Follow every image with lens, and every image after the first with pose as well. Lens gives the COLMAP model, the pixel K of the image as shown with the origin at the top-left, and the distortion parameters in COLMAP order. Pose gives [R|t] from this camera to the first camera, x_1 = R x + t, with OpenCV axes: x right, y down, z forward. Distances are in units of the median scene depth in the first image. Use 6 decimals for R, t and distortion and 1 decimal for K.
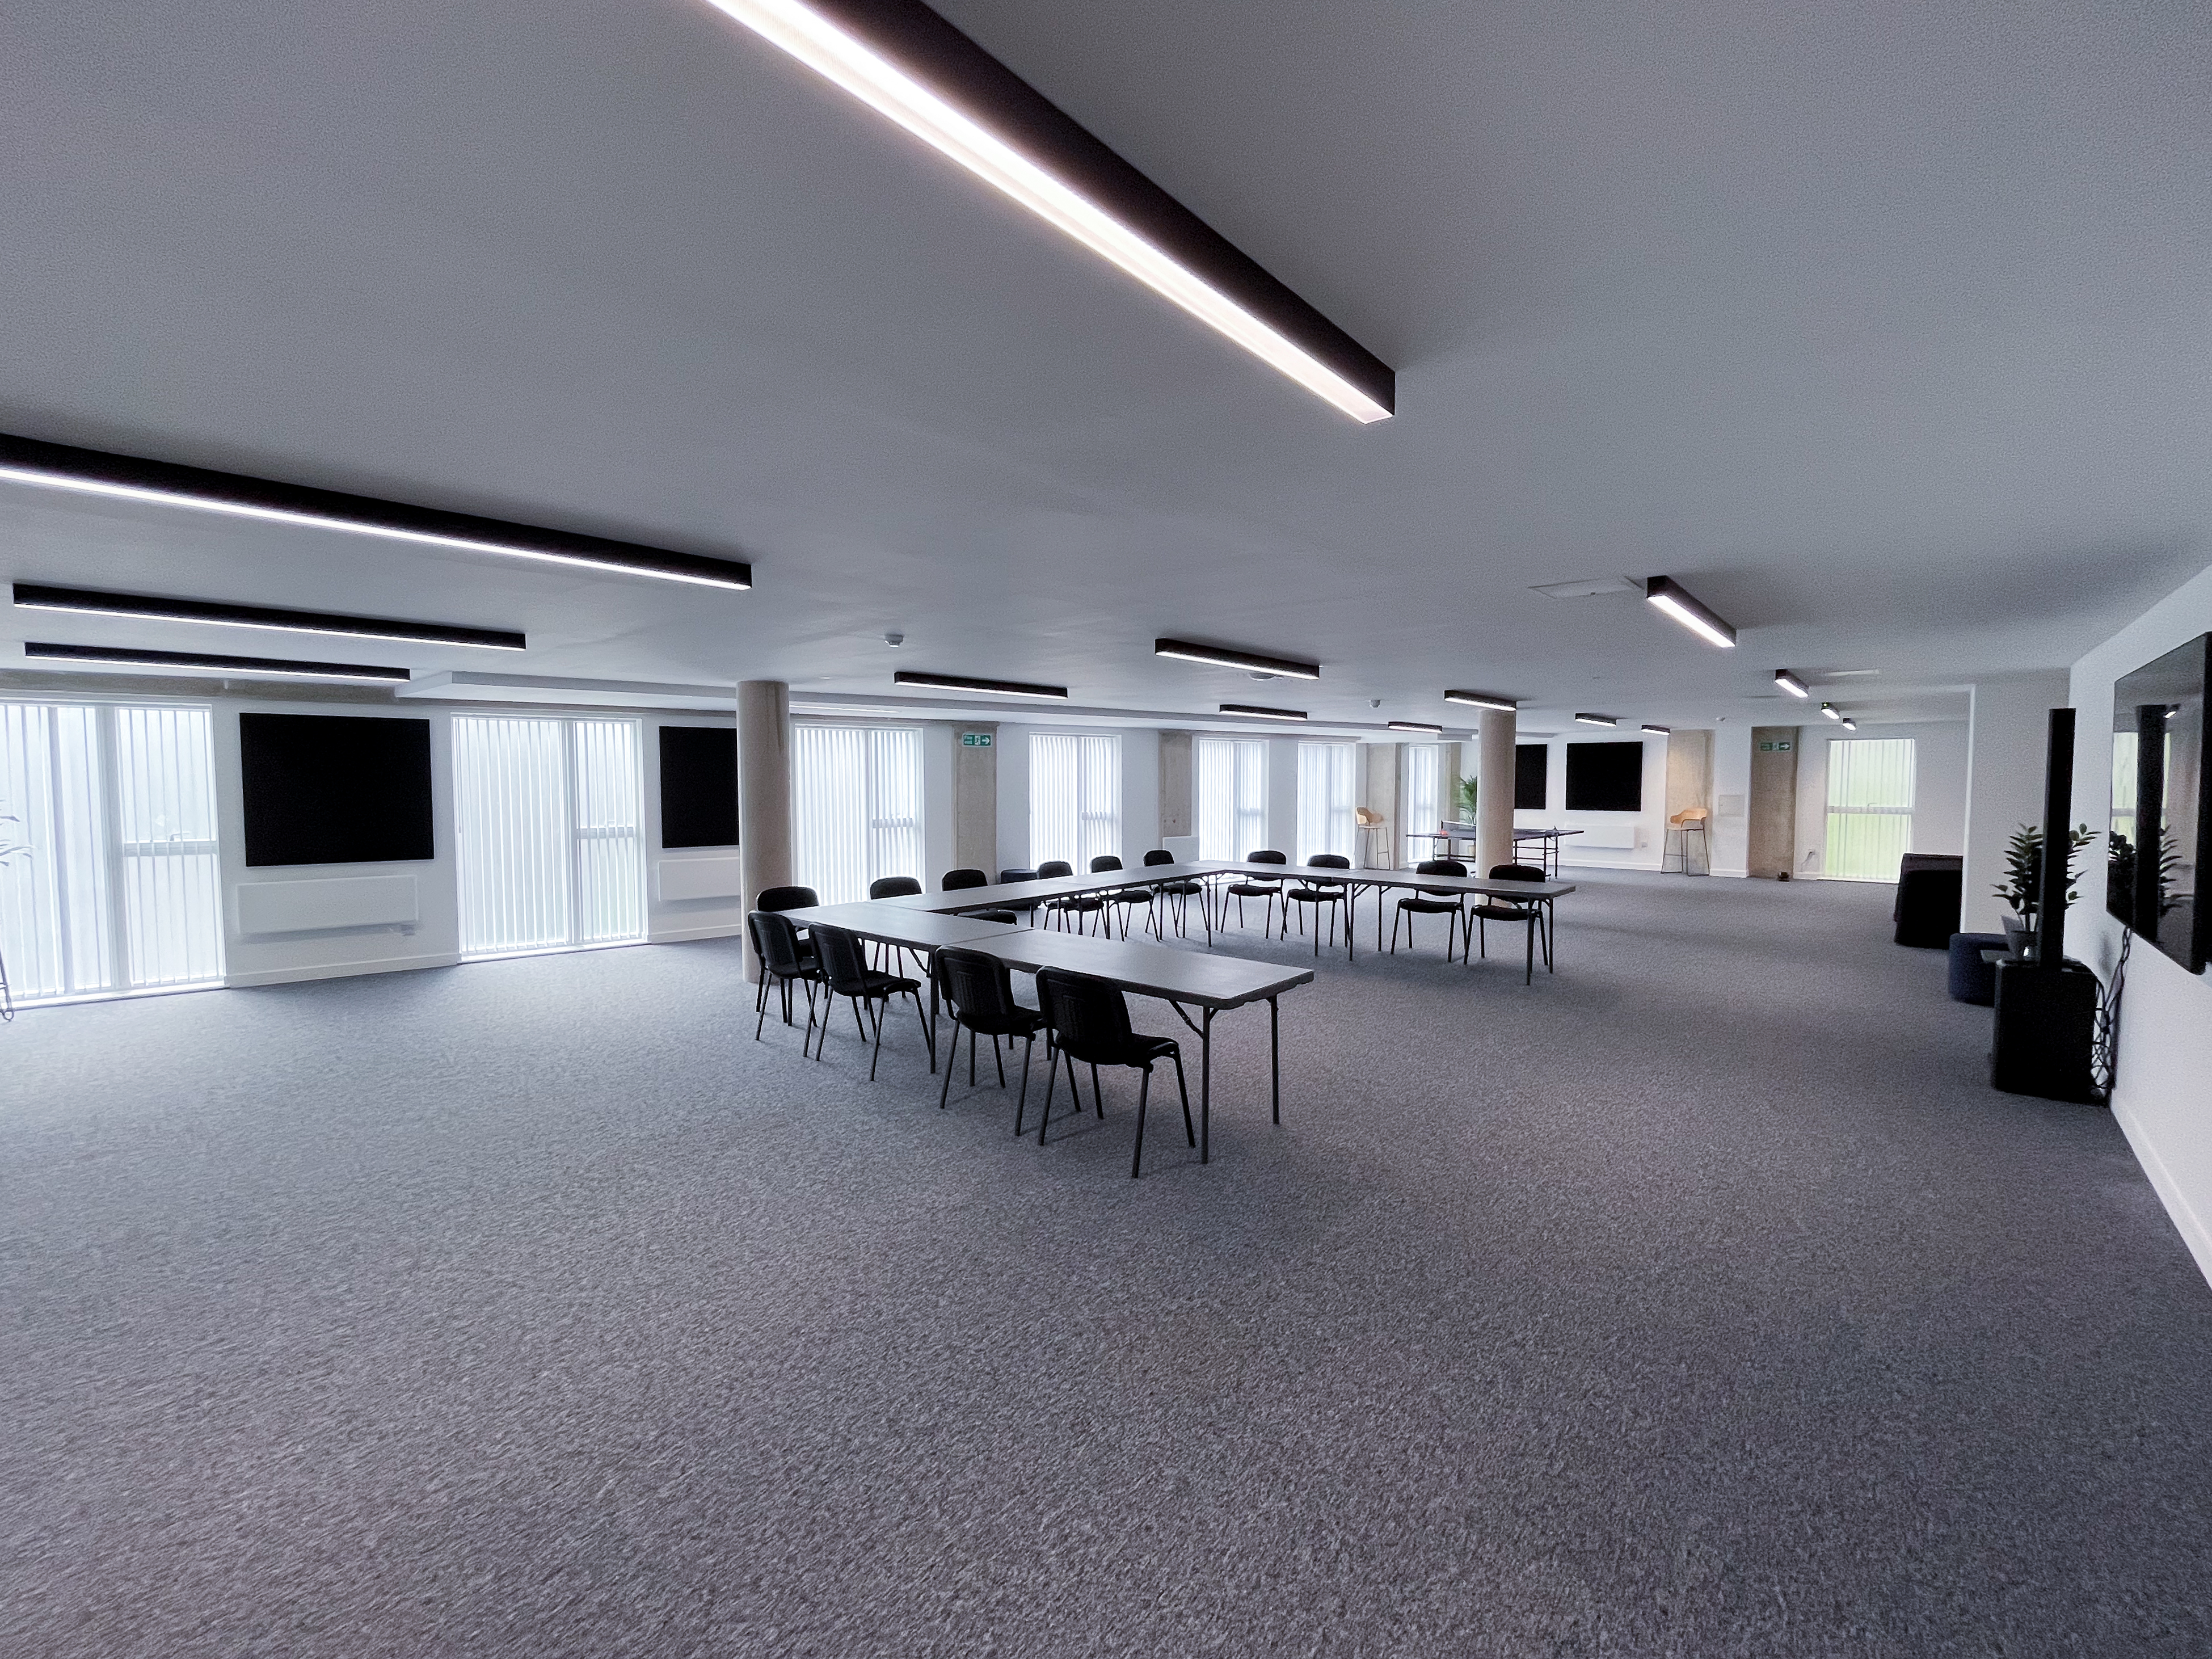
lens RADIAL K [[923.7, 0, 1106.0], [0, 923.7, 829.5], [0, 0, 1]] dist [-0.001006, 0.000257]
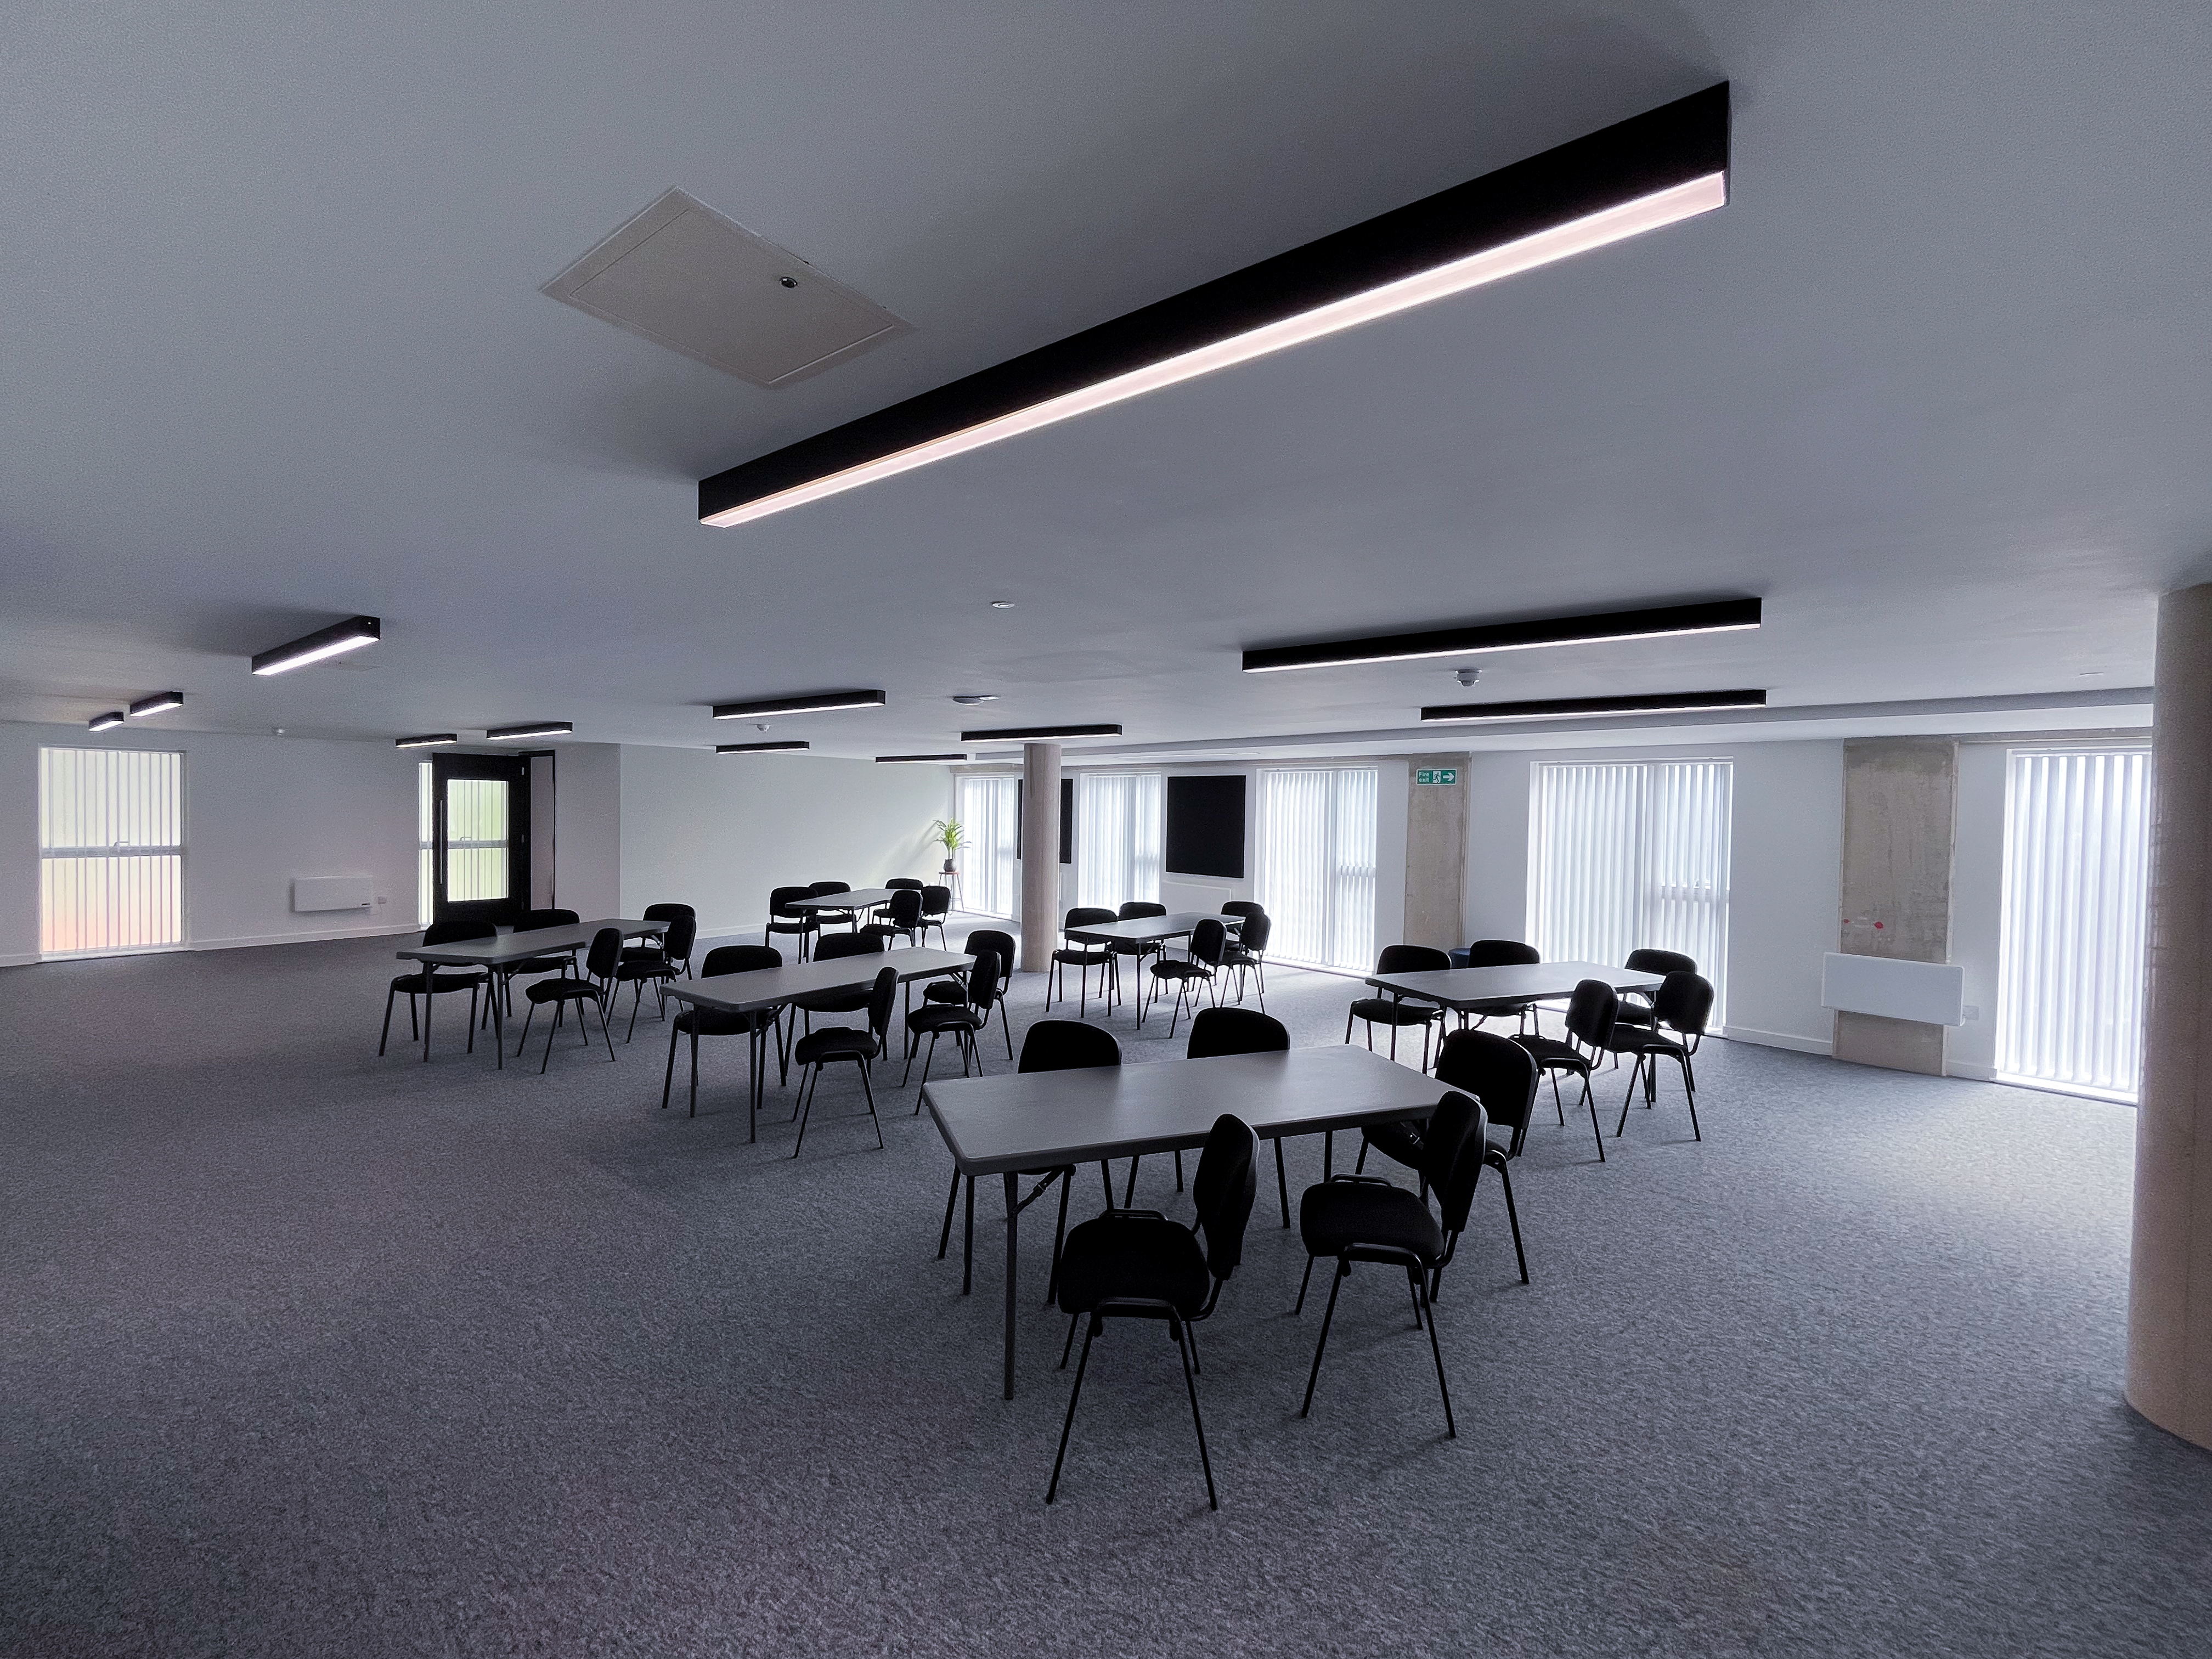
lens RADIAL K [[893.7, 0, 1106.0], [0, 893.7, 829.5], [0, 0, 1]] dist [-0.001229, -0.000333]
pose [[0.075692, 0.027802, -0.996744, 0.841274], [-0.076464, 0.996830, 0.021997, -0.064609], [0.994195, 0.074550, 0.077578, 0.911940]]
